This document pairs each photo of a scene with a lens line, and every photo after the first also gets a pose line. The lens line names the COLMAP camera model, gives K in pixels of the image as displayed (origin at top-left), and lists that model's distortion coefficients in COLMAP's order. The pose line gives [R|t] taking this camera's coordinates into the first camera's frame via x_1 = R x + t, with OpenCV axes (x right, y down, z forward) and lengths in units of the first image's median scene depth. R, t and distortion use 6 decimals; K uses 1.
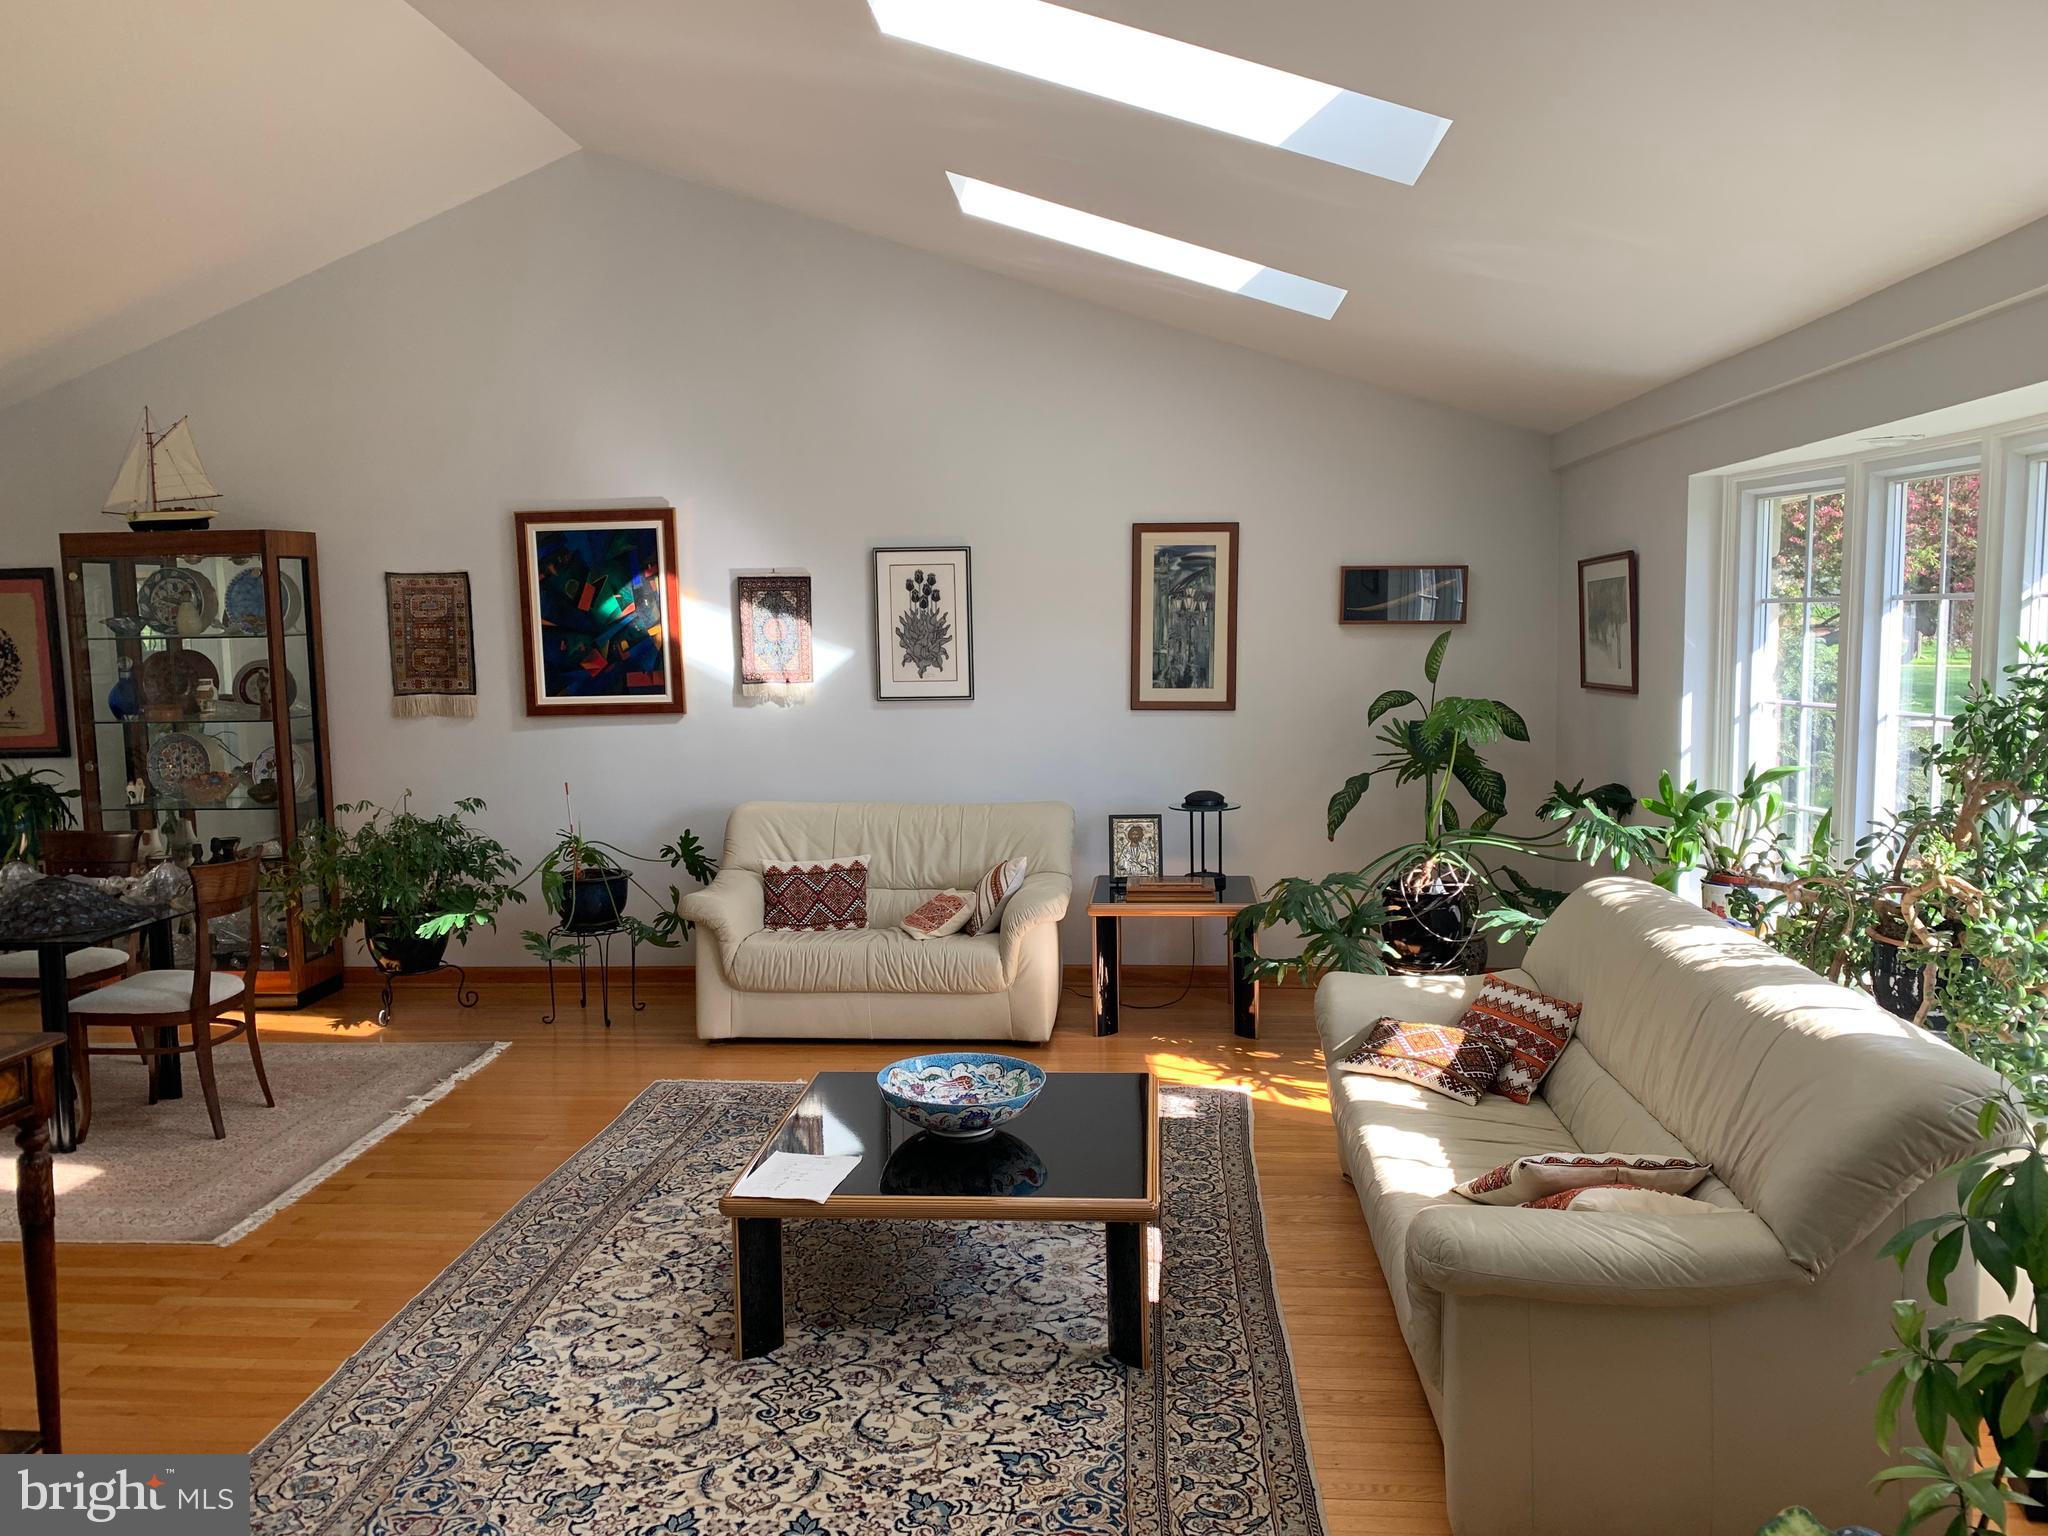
lens RADIAL K [[1568.1, 0, 1024.0], [0, 1568.1, 768.0], [0, 0, 1]] dist [0.076535, -0.102426]
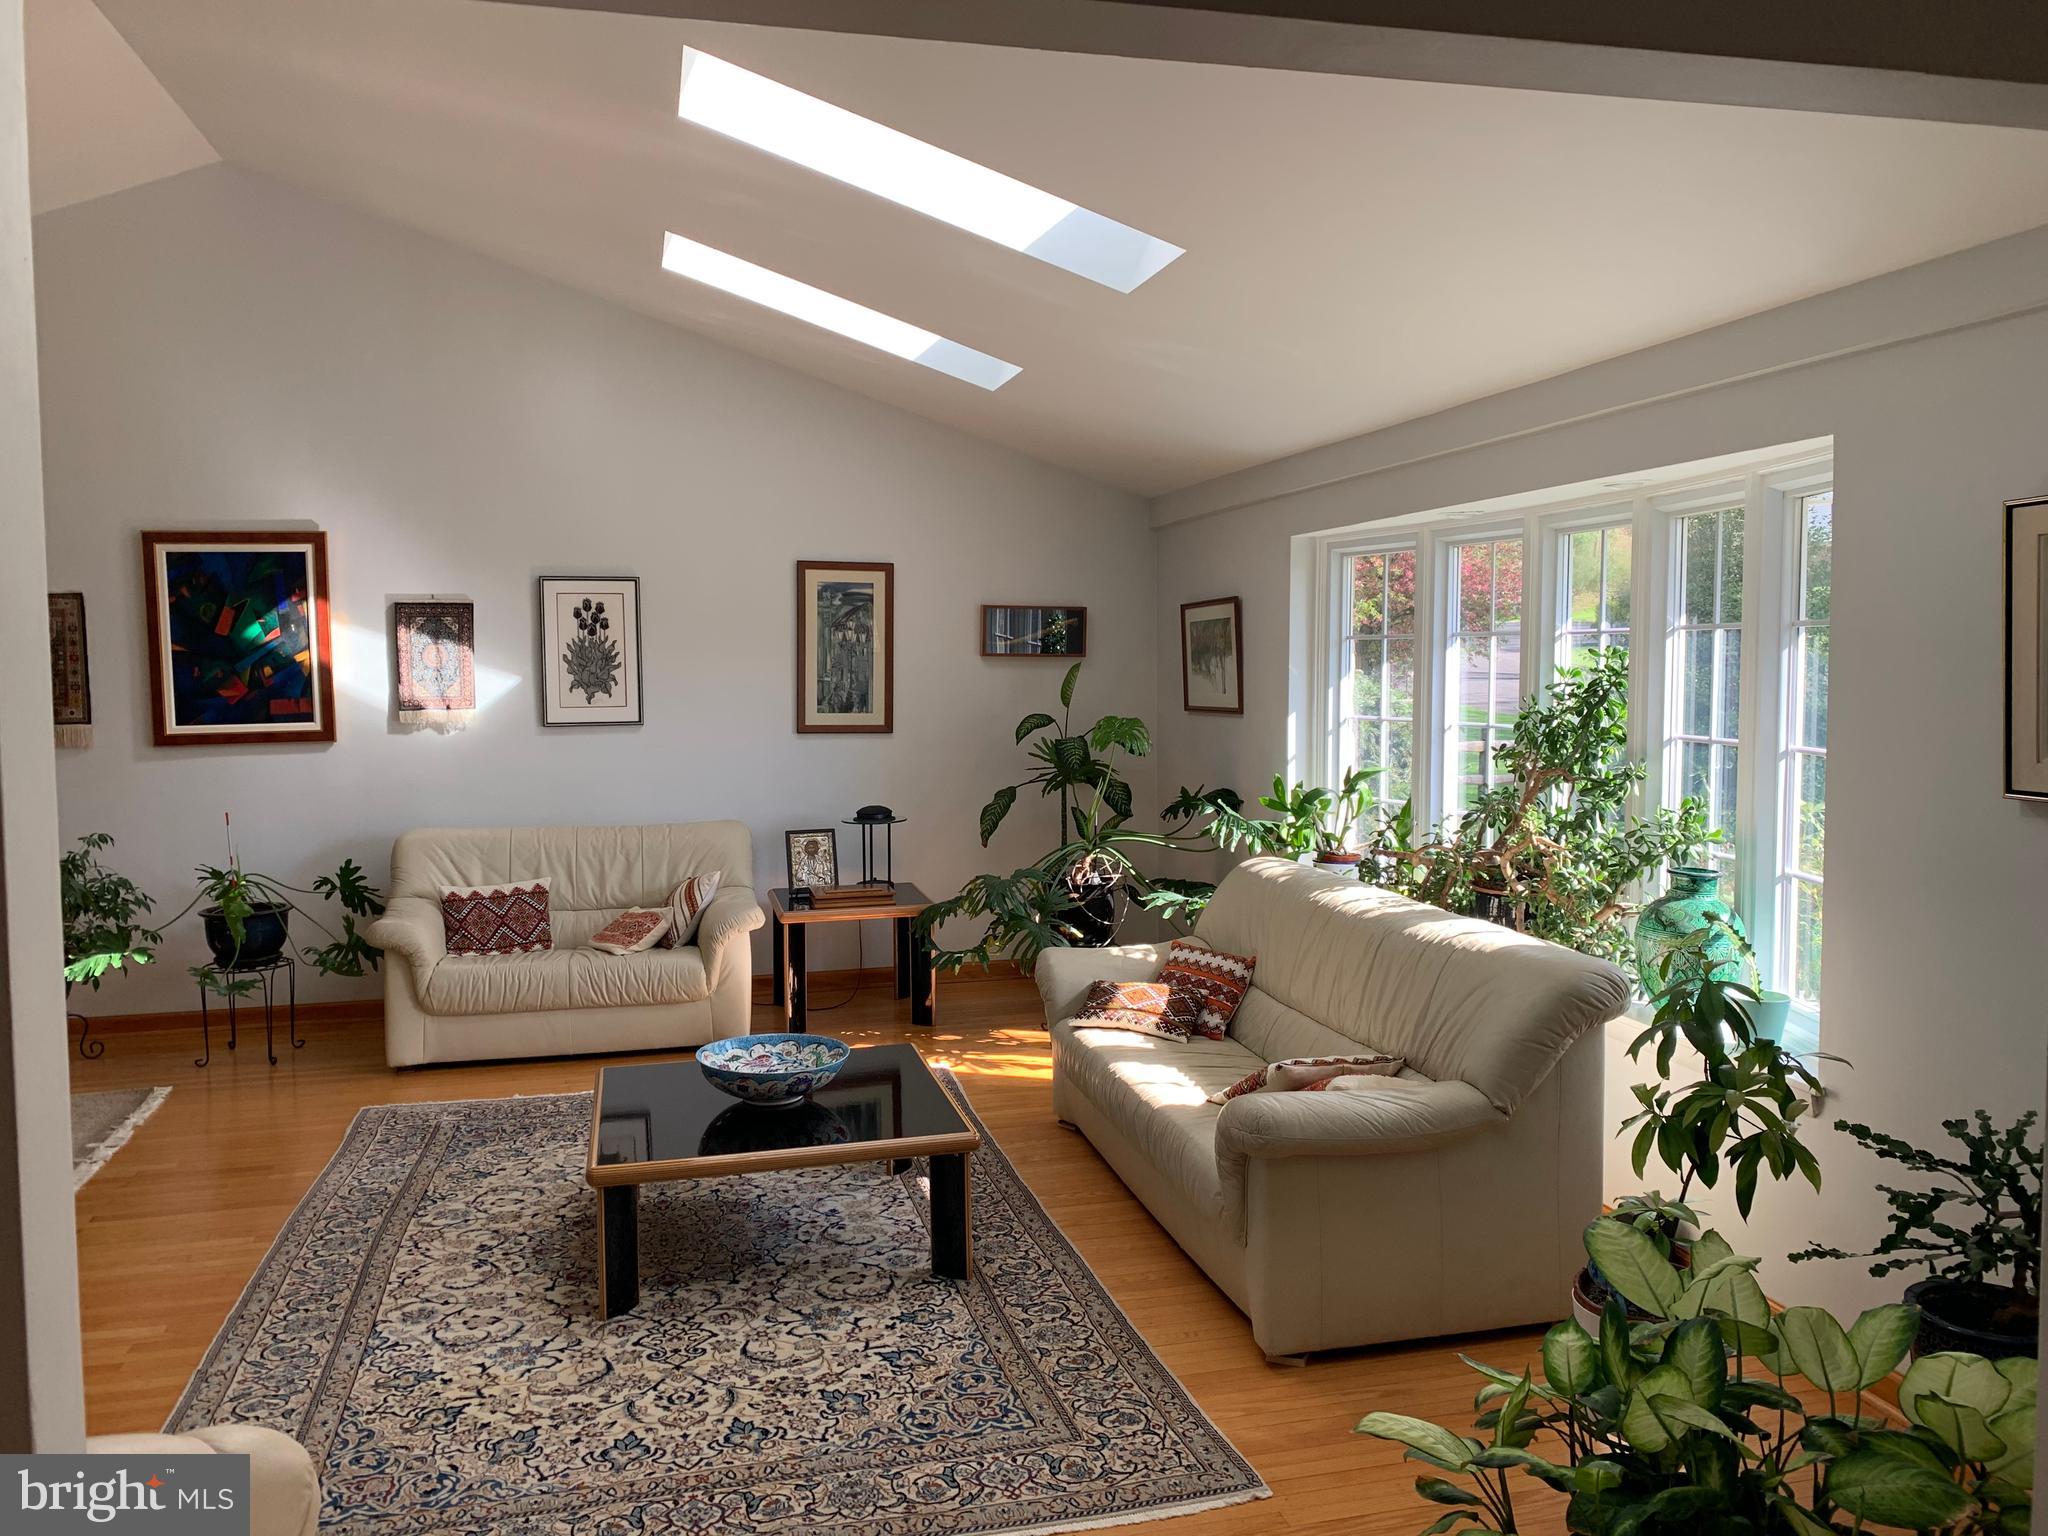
lens RADIAL K [[1567.8, 0, 1019.4], [0, 1567.8, 766.5], [0, 0, 1]] dist [0.052013, -0.034487]
pose [[0.946757, -0.015181, 0.321592, -0.161007], [0.024192, 0.999418, -0.024042, 0.018174], [-0.321040, 0.030541, 0.946573, -0.080066]]
